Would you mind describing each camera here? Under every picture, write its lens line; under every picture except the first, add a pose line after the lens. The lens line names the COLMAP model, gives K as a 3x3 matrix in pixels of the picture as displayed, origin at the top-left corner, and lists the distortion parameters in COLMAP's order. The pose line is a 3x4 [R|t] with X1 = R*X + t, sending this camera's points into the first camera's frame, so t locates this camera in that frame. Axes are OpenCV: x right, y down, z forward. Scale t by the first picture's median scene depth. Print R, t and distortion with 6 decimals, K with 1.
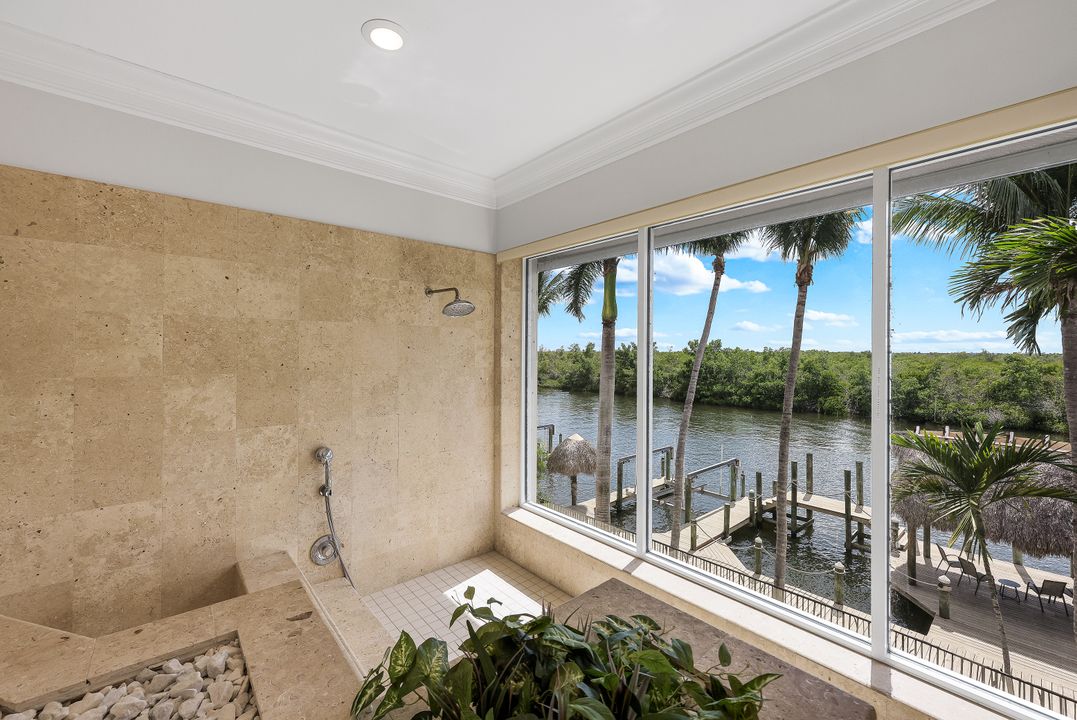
lens RADIAL K [[436.1, 0, 539.3], [0, 436.1, 354.4], [0, 0, 1]] dist [0.001776, -0.000765]
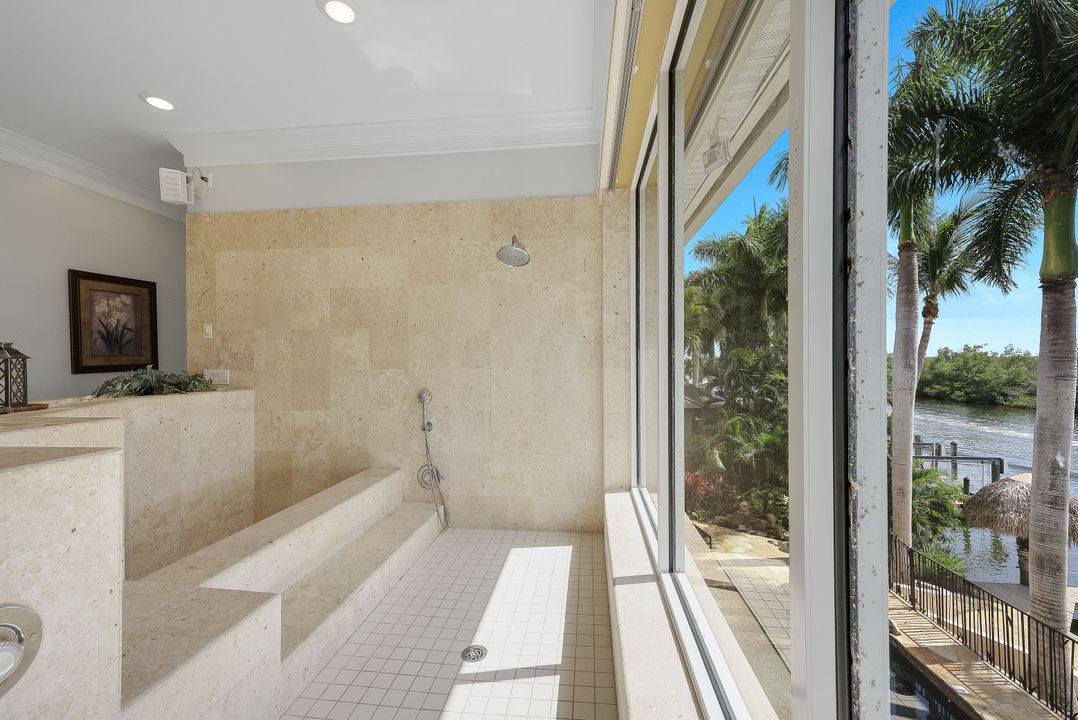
lens RADIAL K [[436.5, 0, 542.5], [0, 436.5, 363.0], [0, 0, 1]] dist [0.001776, -0.000765]
pose [[0.685441, -0.006155, -0.728102, 0.612943], [0.007895, 0.999968, -0.001021, 0.145007], [0.728085, -0.005049, 0.685468, 0.423611]]
